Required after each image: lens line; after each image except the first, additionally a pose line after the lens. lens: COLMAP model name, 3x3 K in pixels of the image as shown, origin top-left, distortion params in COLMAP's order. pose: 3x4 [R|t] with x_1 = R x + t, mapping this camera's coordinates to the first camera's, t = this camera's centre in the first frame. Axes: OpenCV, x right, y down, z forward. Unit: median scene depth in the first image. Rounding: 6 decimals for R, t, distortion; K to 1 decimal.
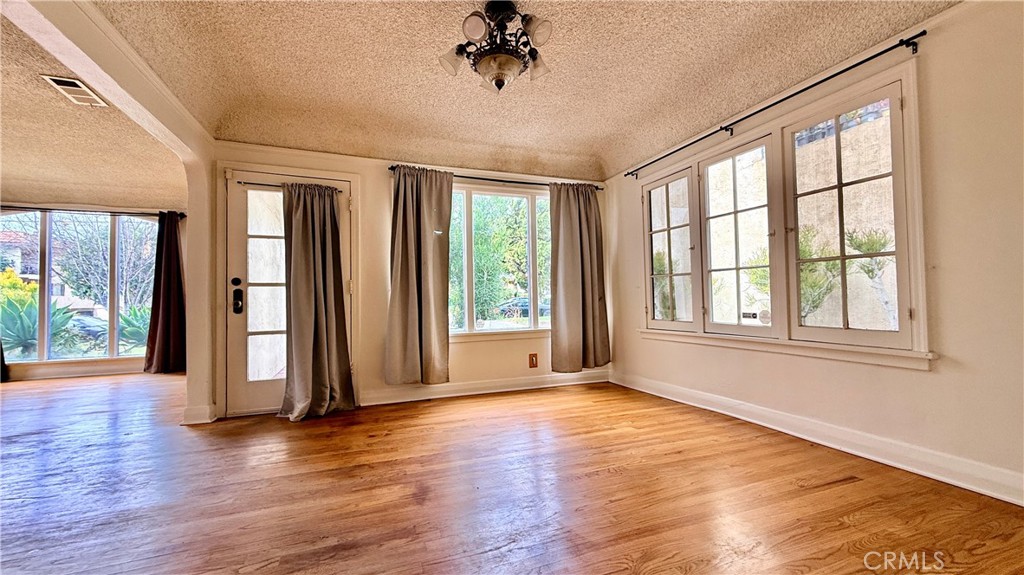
lens RADIAL K [[408.7, 0, 513.3], [0, 408.7, 285.8], [0, 0, 1]] dist [0.003563, 0.000174]
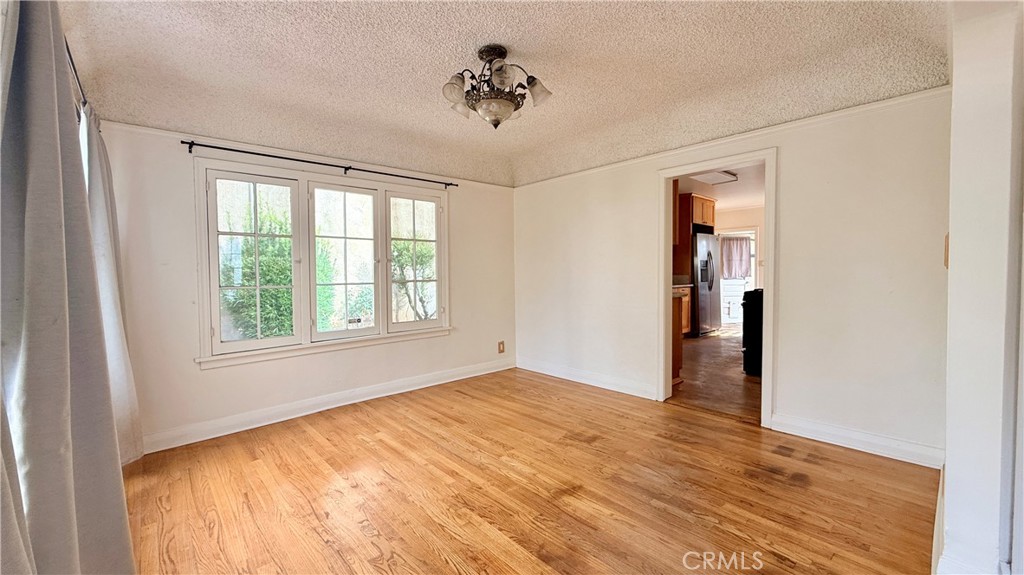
lens RADIAL K [[408.7, 0, 508.9], [0, 408.7, 282.8], [0, 0, 1]] dist [0.003563, 0.000174]
pose [[-0.358857, -0.001267, 0.933392, -0.668592], [-0.010247, 0.999944, -0.002582, -0.040870], [-0.933336, -0.010491, -0.358849, 0.848777]]
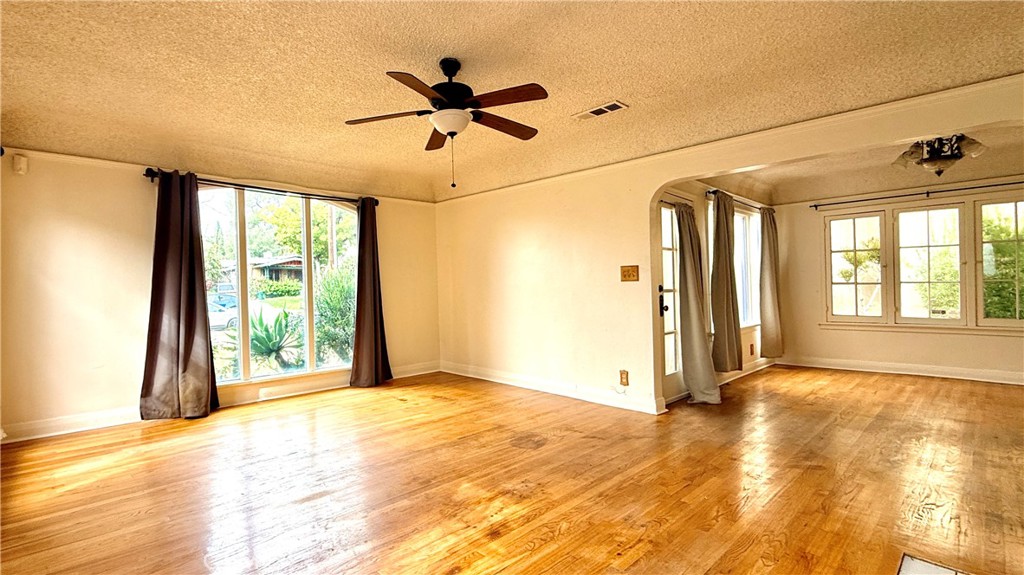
lens RADIAL K [[473.1, 0, 502.9], [0, 473.1, 280.8], [0, 0, 1]] dist [0.003741, -0.000006]
pose [[0.918098, 0.010048, 0.396225, -1.451308], [-0.016002, 0.999803, 0.011726, -0.036942], [-0.396029, -0.017106, 0.918079, -0.024057]]
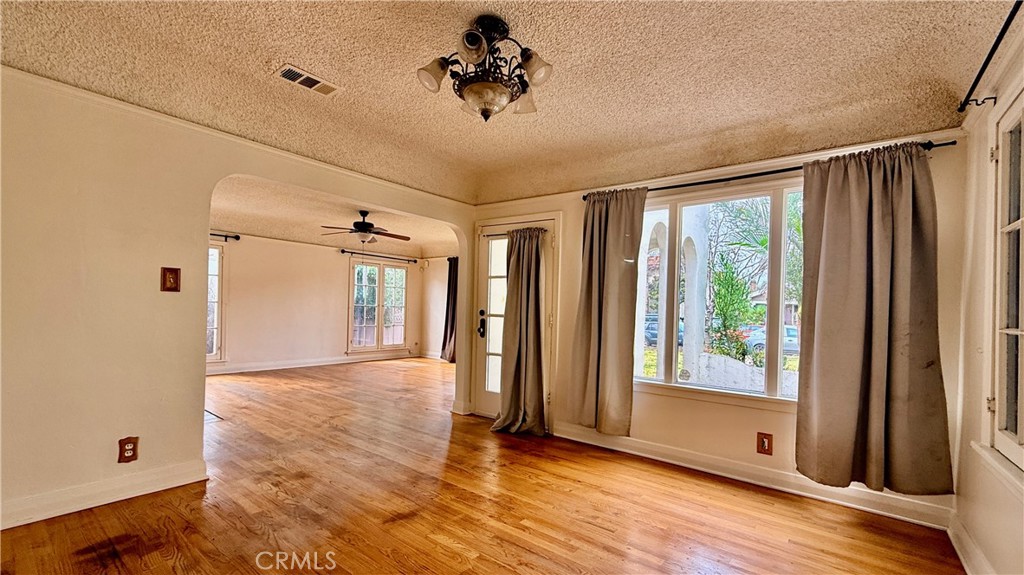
lens RADIAL K [[432.3, 0, 509.4], [0, 432.3, 309.7], [0, 0, 1]] dist [-0.001234, 0.000621]
pose [[0.508688, 0.033189, -0.860311, 0.514472], [-0.008740, 0.999404, 0.033387, -0.062029], [0.860907, -0.009464, 0.508675, 0.349502]]
